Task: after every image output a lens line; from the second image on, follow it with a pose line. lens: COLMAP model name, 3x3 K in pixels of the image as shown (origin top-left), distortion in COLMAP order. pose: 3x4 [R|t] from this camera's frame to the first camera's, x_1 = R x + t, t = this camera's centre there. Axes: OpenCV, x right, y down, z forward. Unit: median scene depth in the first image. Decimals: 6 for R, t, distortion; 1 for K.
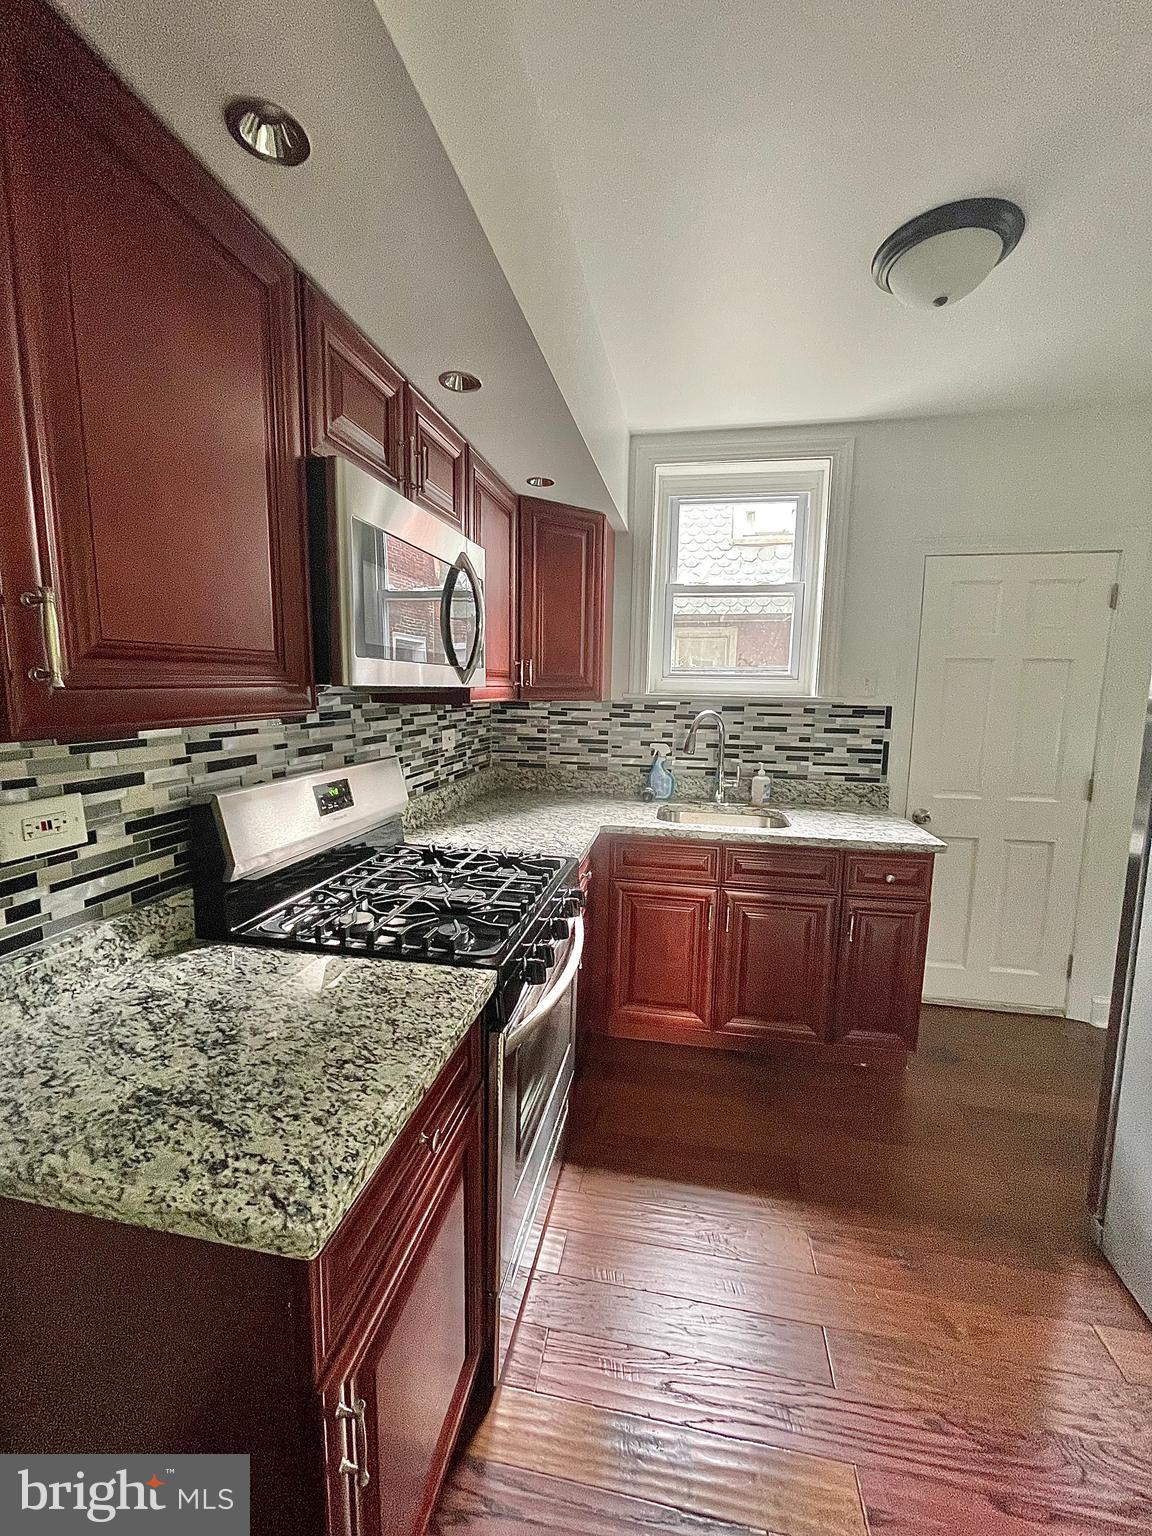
lens RADIAL K [[621.4, 0, 576.0], [0, 621.4, 768.0], [0, 0, 1]] dist [0.000413, 0.000021]
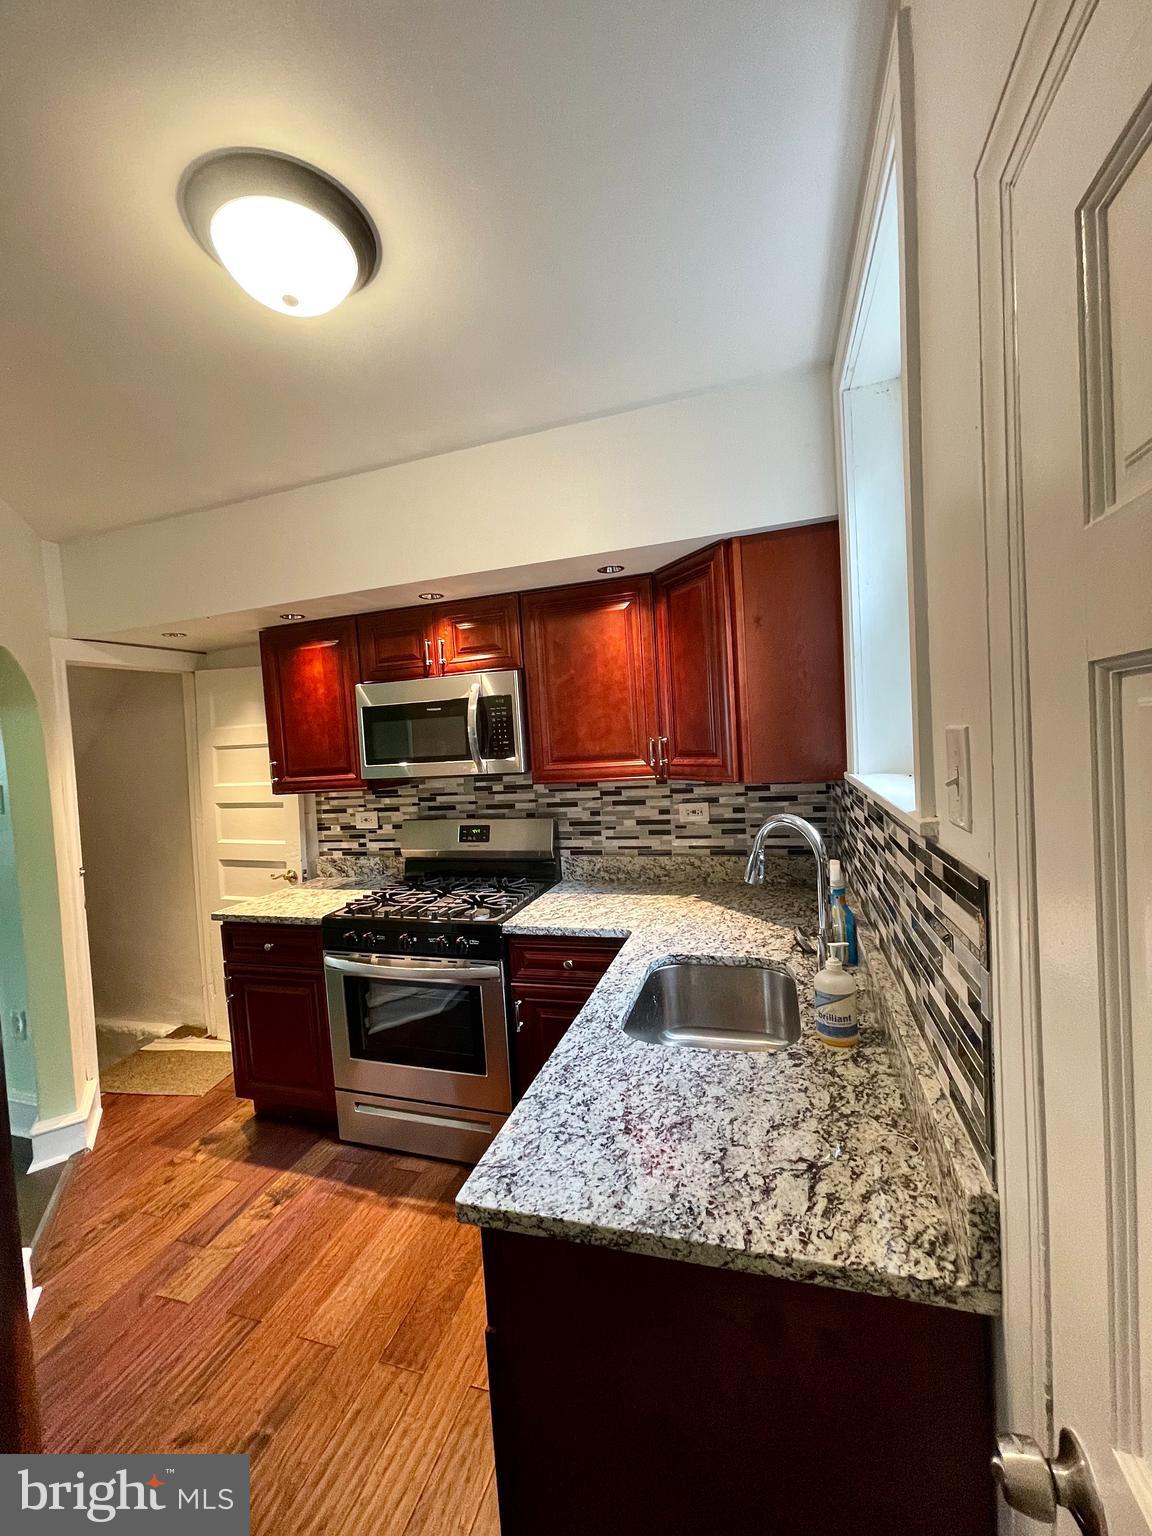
lens RADIAL K [[621.4, 0, 576.0], [0, 621.4, 768.0], [0, 0, 1]] dist [0.000413, 0.000021]
pose [[-0.117889, 0.044416, -0.992033, 1.835461], [-0.070959, 0.996069, 0.053029, -0.353998], [0.990488, 0.076645, -0.114274, 2.048748]]
